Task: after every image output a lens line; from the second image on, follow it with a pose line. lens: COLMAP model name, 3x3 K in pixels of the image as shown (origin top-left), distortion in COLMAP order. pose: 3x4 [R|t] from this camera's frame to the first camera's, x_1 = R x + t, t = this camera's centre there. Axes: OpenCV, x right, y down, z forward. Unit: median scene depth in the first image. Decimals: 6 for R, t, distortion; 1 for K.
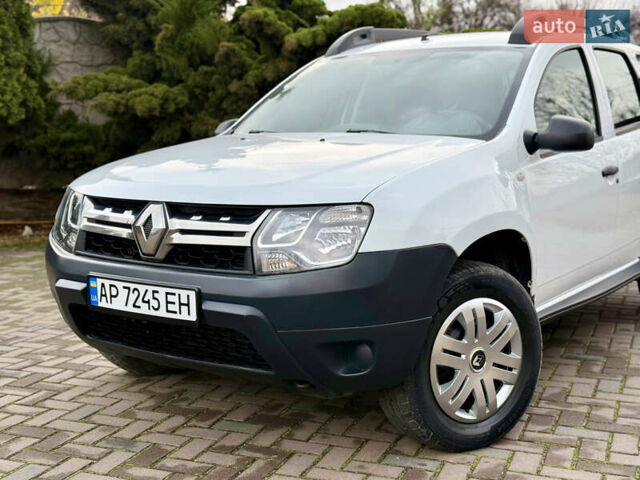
lens RADIAL K [[891.1, 0, 320.0], [0, 891.1, 240.0], [0, 0, 1]] dist [0.198236, -0.363216]
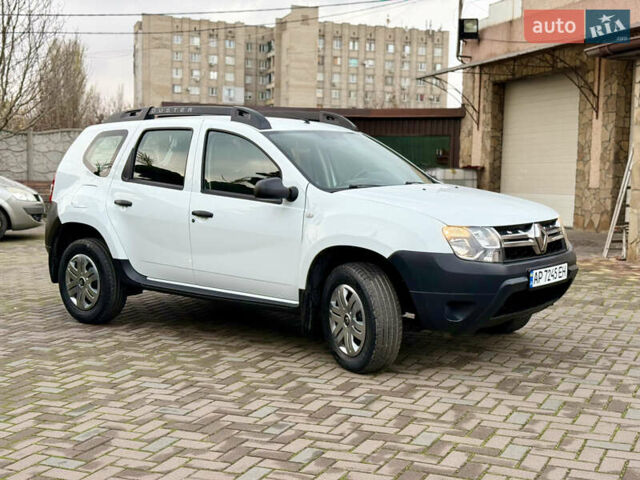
lens RADIAL K [[891.1, 0, 320.0], [0, 891.1, 240.0], [0, 0, 1]] dist [0.198236, -0.363216]
pose [[0.060723, -0.087672, 0.994297, -1.927088], [0.135038, 0.987699, 0.078843, -0.200227], [-0.988978, 0.129480, 0.071815, 1.247338]]
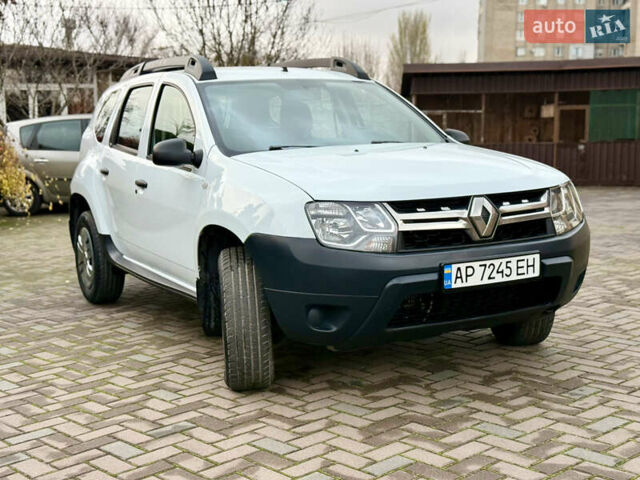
lens RADIAL K [[891.1, 0, 320.0], [0, 891.1, 240.0], [0, 0, 1]] dist [0.198236, -0.363216]
pose [[0.435394, -0.117345, 0.892559, -1.355204], [0.146030, 0.987543, 0.058599, -0.083602], [-0.888317, 0.104827, 0.447106, 0.610619]]
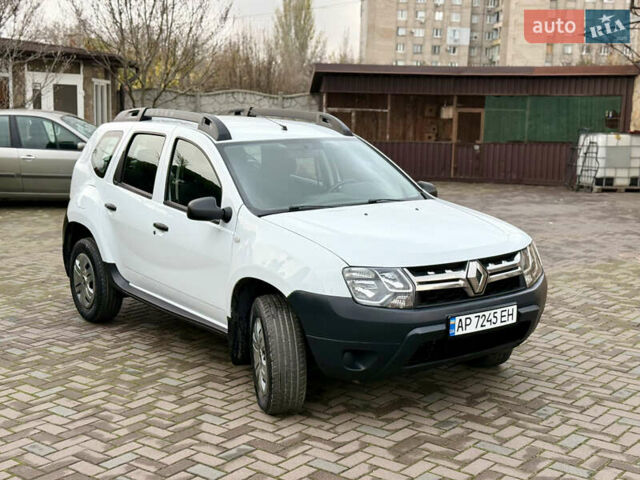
lens RADIAL K [[891.1, 0, 320.0], [0, 891.1, 240.0], [0, 0, 1]] dist [0.198236, -0.363216]
pose [[0.312393, -0.144145, 0.938953, -1.687578], [0.126162, 0.985960, 0.109387, -0.274766], [-0.941538, 0.084289, 0.326192, 0.699454]]
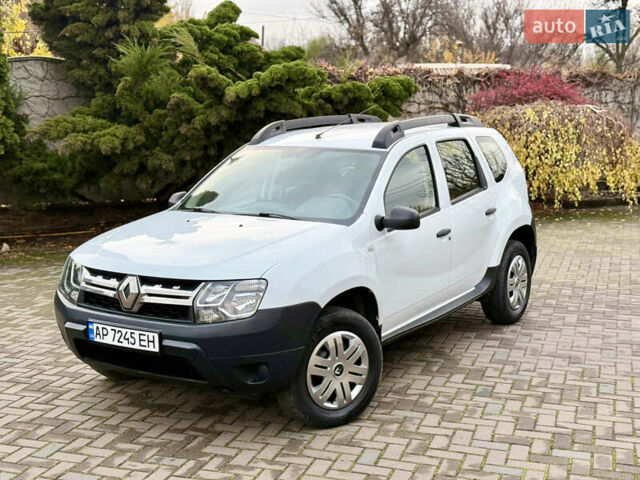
lens RADIAL K [[891.1, 0, 320.0], [0, 891.1, 240.0], [0, 0, 1]] dist [0.198236, -0.363216]
pose [[0.998662, -0.009956, 0.050752, 0.064163], [0.008821, 0.999707, 0.022542, -0.130237], [-0.050962, -0.022064, 0.998457, -0.561759]]
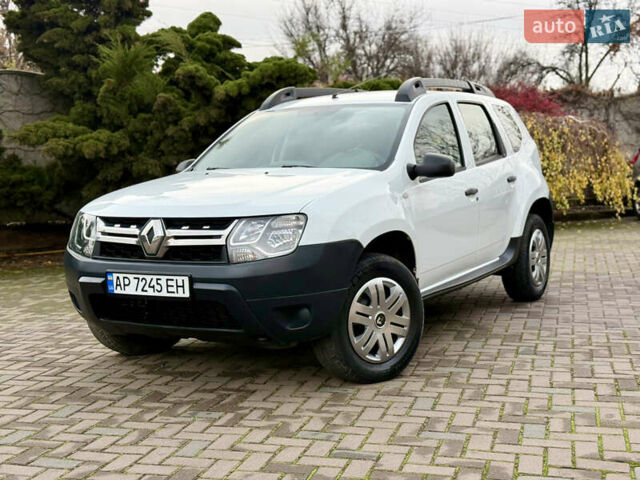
lens RADIAL K [[891.1, 0, 320.0], [0, 891.1, 240.0], [0, 0, 1]] dist [0.198236, -0.363216]
pose [[0.994720, -0.031495, 0.097670, -0.058949], [0.035408, 0.998627, -0.038594, 0.055250], [-0.096320, 0.041849, 0.994470, -0.436214]]
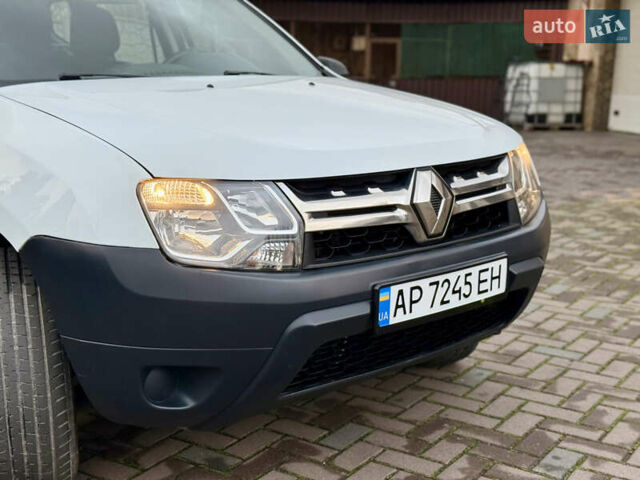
lens RADIAL K [[891.1, 0, 320.0], [0, 891.1, 240.0], [0, 0, 1]] dist [0.198236, -0.363216]
pose [[0.217765, -0.190355, 0.957258, -0.913348], [0.127329, 0.977955, 0.165505, -0.115594], [-0.967660, 0.085846, 0.237202, 0.868025]]
